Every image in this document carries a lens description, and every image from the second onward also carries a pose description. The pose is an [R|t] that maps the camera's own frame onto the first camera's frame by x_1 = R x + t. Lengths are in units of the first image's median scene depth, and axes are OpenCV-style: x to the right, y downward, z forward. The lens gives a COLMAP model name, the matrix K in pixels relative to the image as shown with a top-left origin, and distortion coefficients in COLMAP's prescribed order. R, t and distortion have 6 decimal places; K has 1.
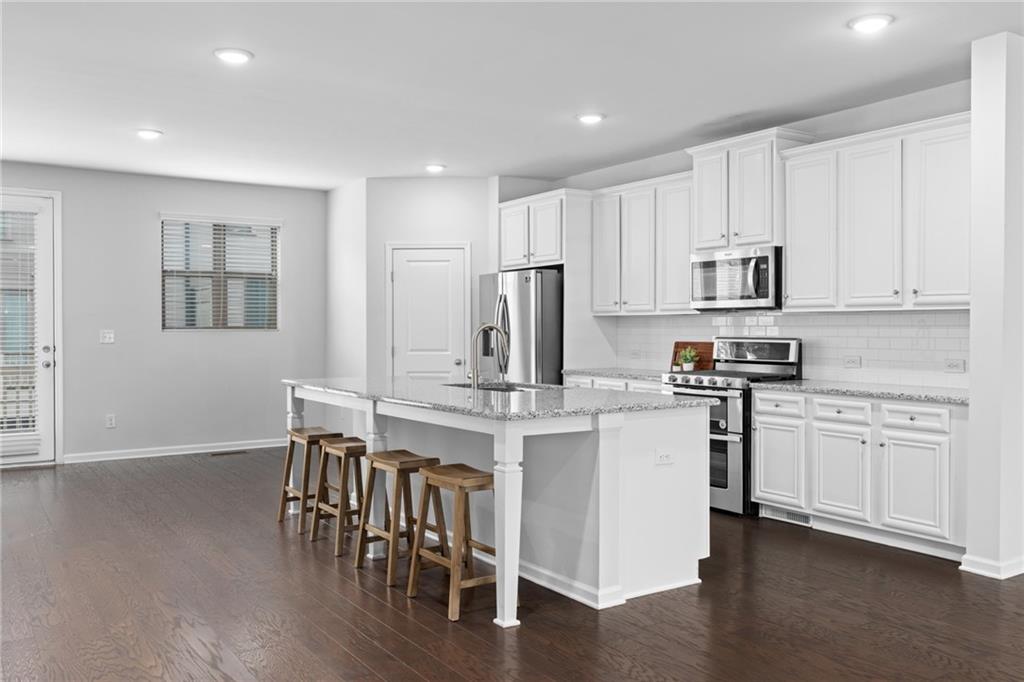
lens RADIAL K [[870.2, 0, 510.1], [0, 870.2, 341.1], [0, 0, 1]] dist [-0.011254, 0.008543]
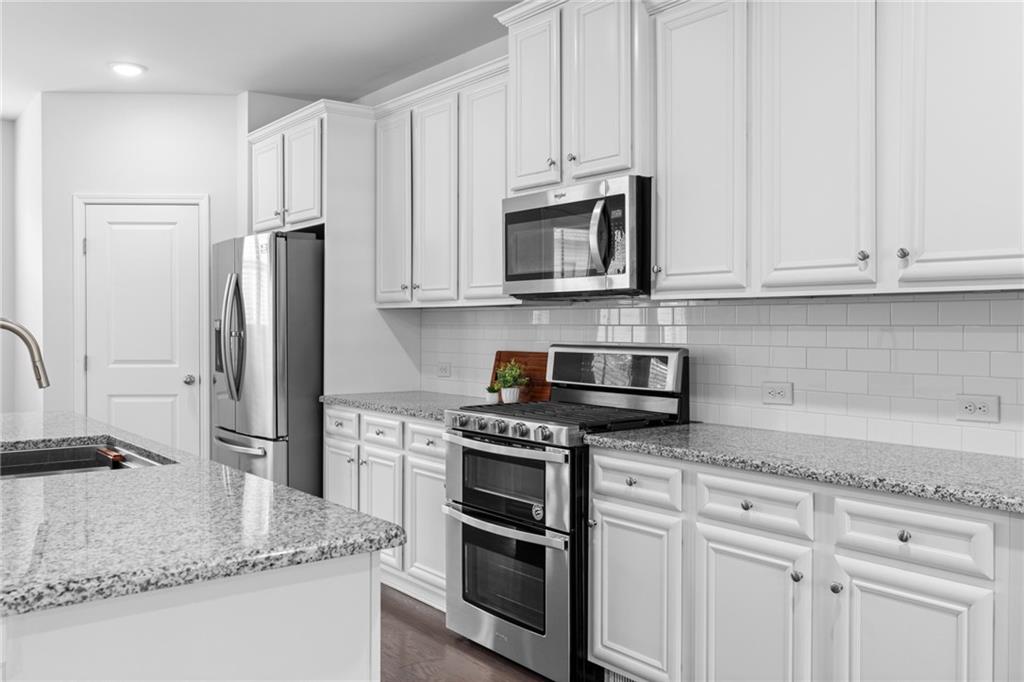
lens RADIAL K [[894.3, 0, 518.2], [0, 894.3, 342.0], [0, 0, 1]] dist [-0.003484, 0.007796]
pose [[0.996878, 0.001270, 0.078948, 0.179927], [-0.001397, 0.999998, 0.001550, -0.007614], [-0.078946, -0.001656, 0.996878, 0.436770]]
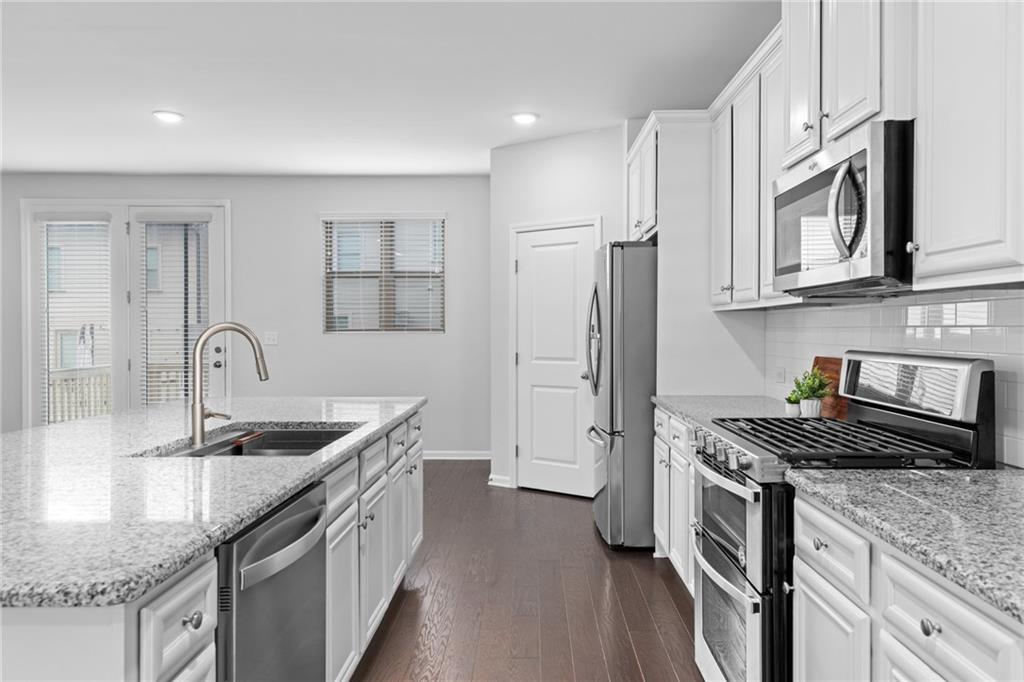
lens RADIAL K [[723.7, 0, 519.4], [0, 723.7, 337.1], [0, 0, 1]] dist [0.012269, 0.001541]
pose [[0.829606, 0.006278, -0.558314, 0.333856], [-0.009252, 0.999954, -0.002503, -0.009816], [0.558273, 0.007242, 0.829626, 0.608864]]
